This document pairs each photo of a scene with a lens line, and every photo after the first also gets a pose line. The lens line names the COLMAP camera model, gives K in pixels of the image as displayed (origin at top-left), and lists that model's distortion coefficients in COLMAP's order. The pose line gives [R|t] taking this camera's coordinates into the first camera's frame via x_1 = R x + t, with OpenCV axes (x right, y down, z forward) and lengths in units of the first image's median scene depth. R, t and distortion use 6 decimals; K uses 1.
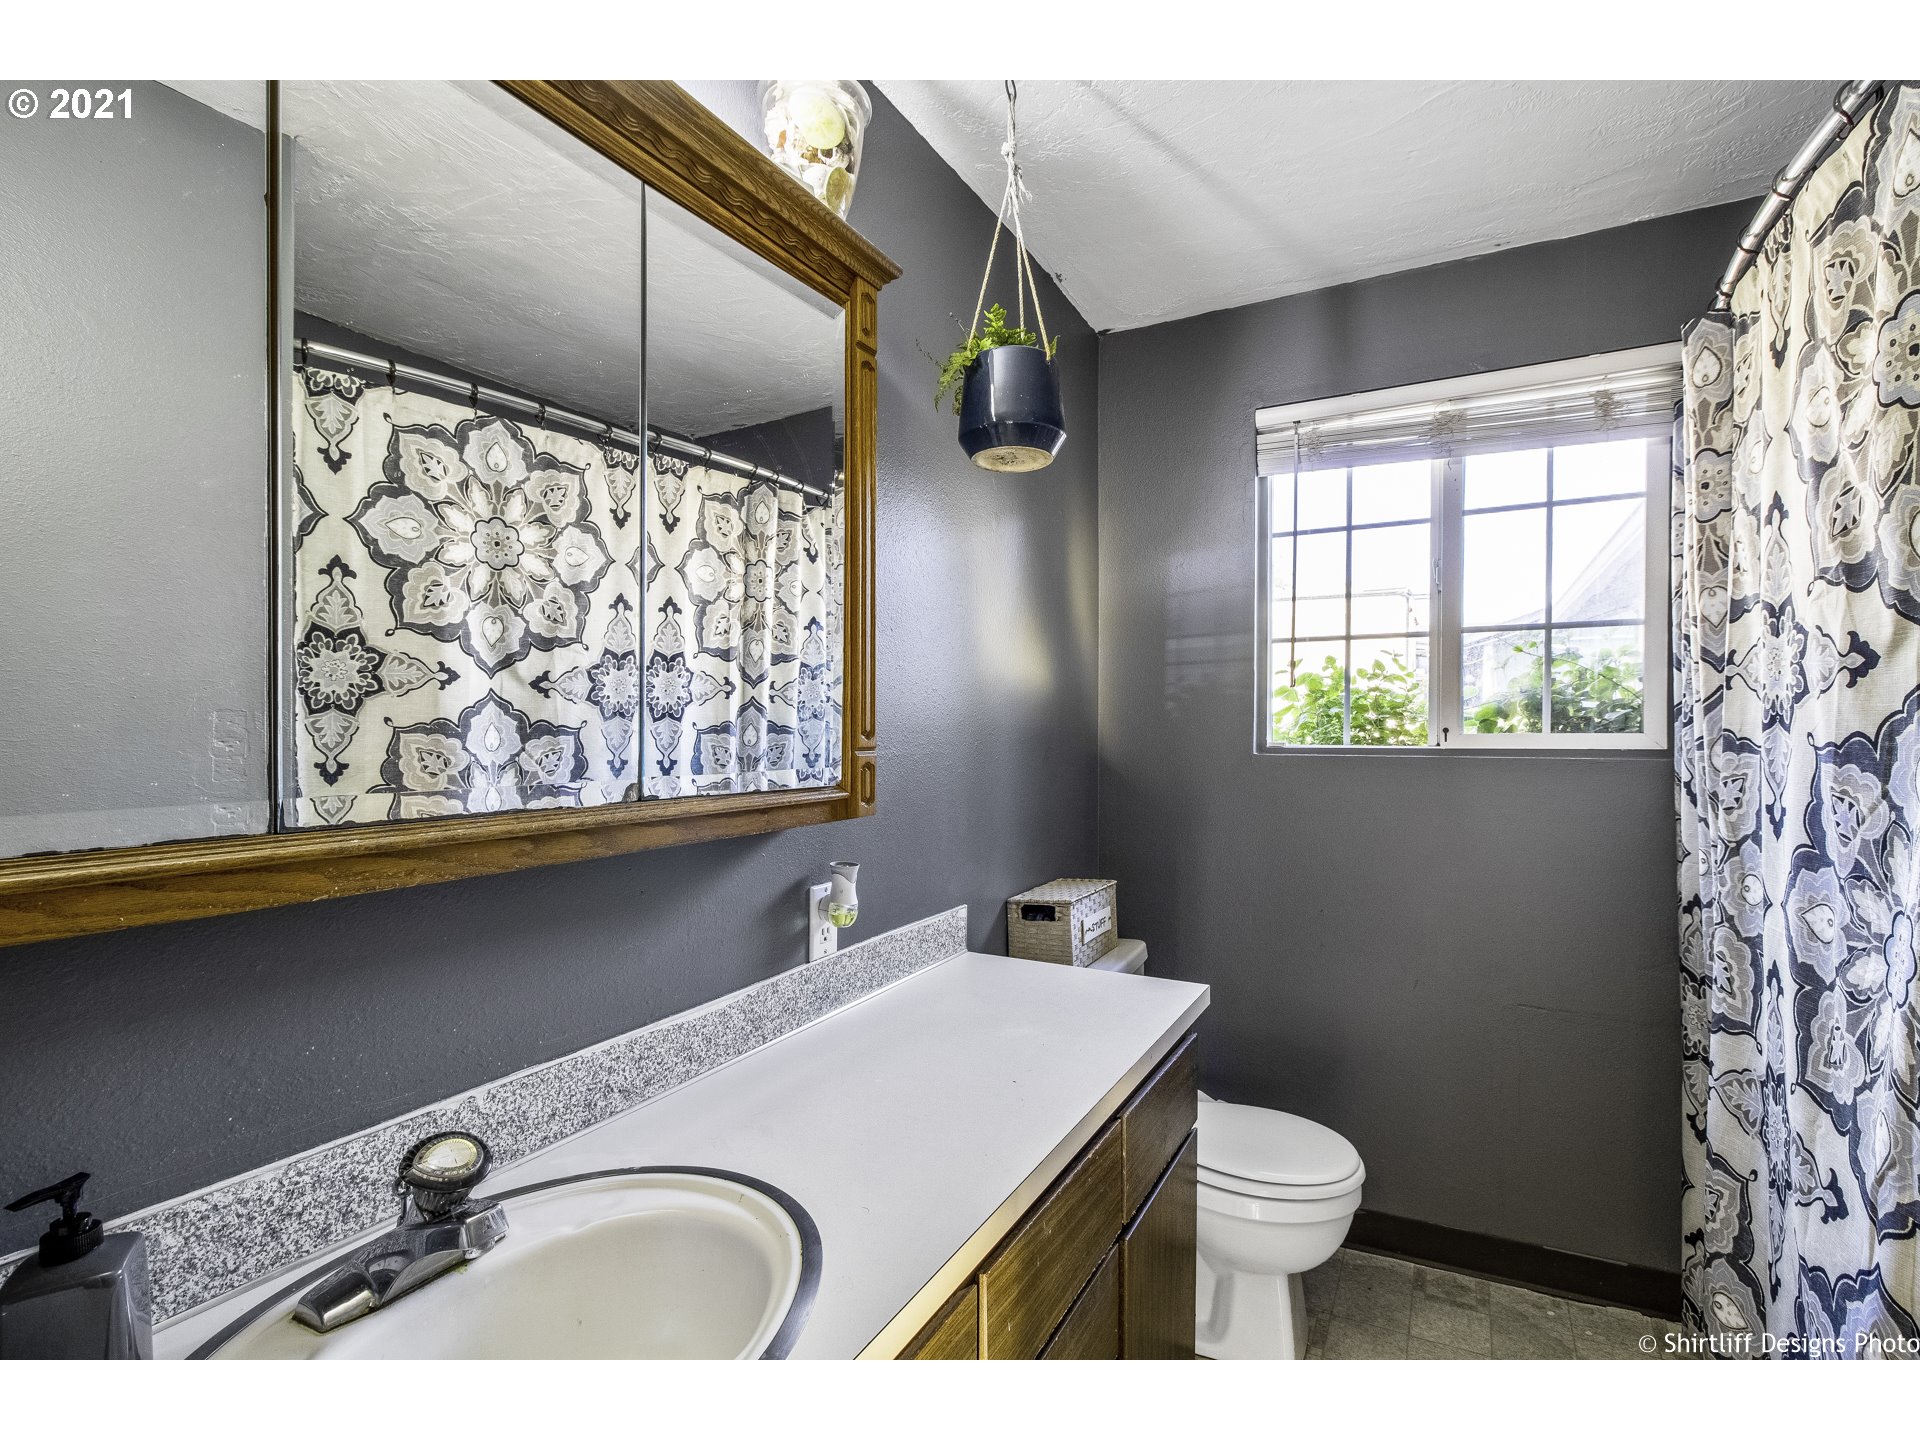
lens RADIAL K [[924.1, 0, 977.0], [0, 924.1, 746.5], [0, 0, 1]] dist [0.015304, -0.011512]
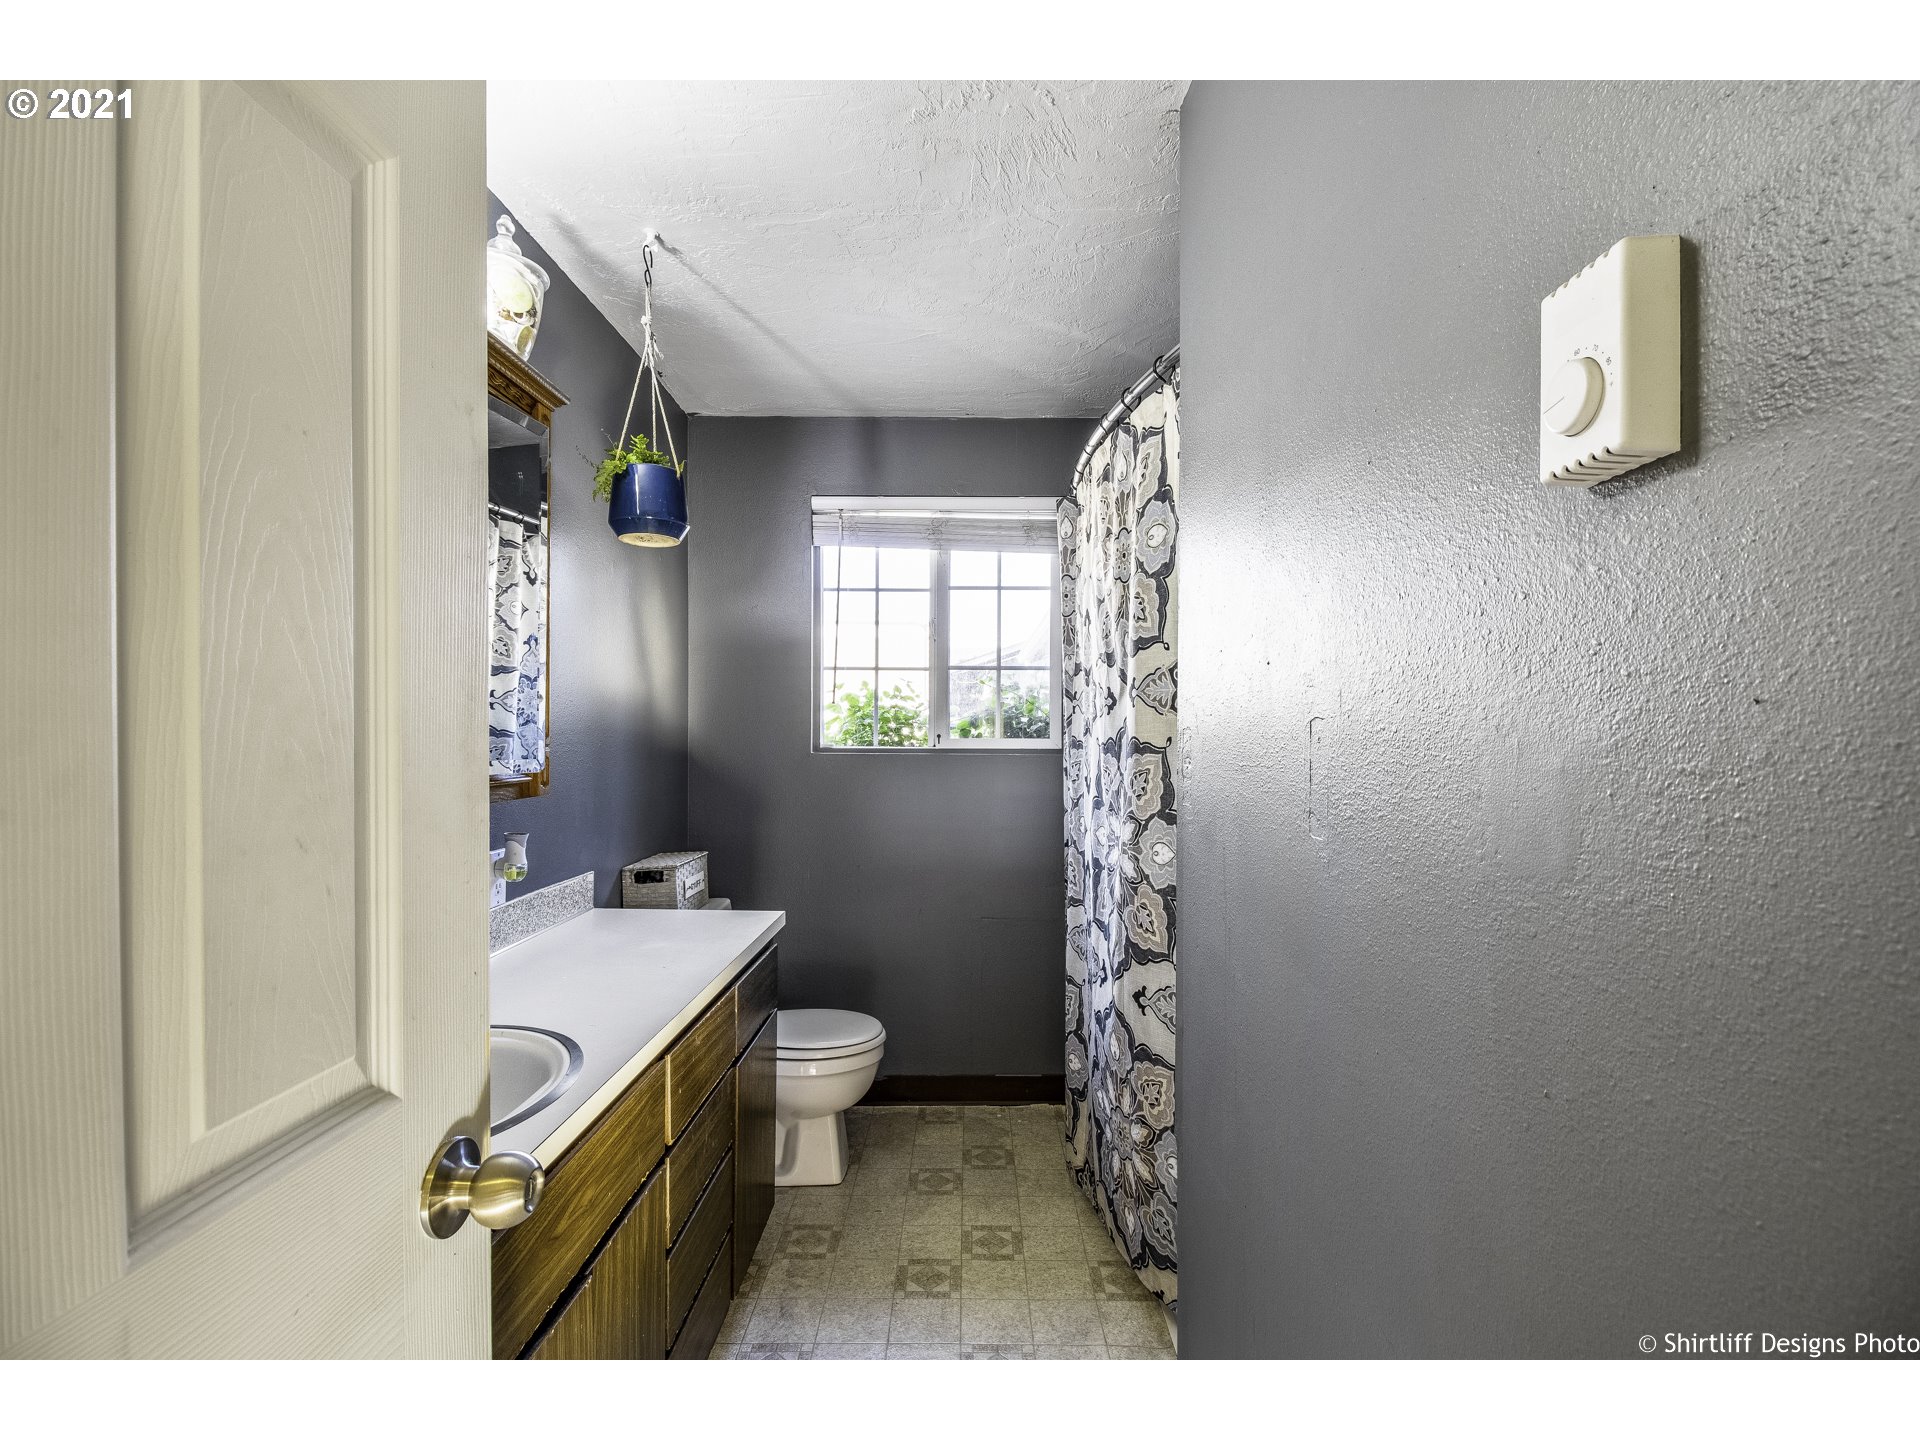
lens RADIAL K [[924.1, 0, 977.0], [0, 924.1, 746.5], [0, 0, 1]] dist [0.015304, -0.011512]
pose [[0.885833, 0.001013, 0.464002, -0.130017], [0.001874, 0.999982, -0.005762, 0.008532], [-0.464000, 0.005974, 0.885815, -0.354625]]
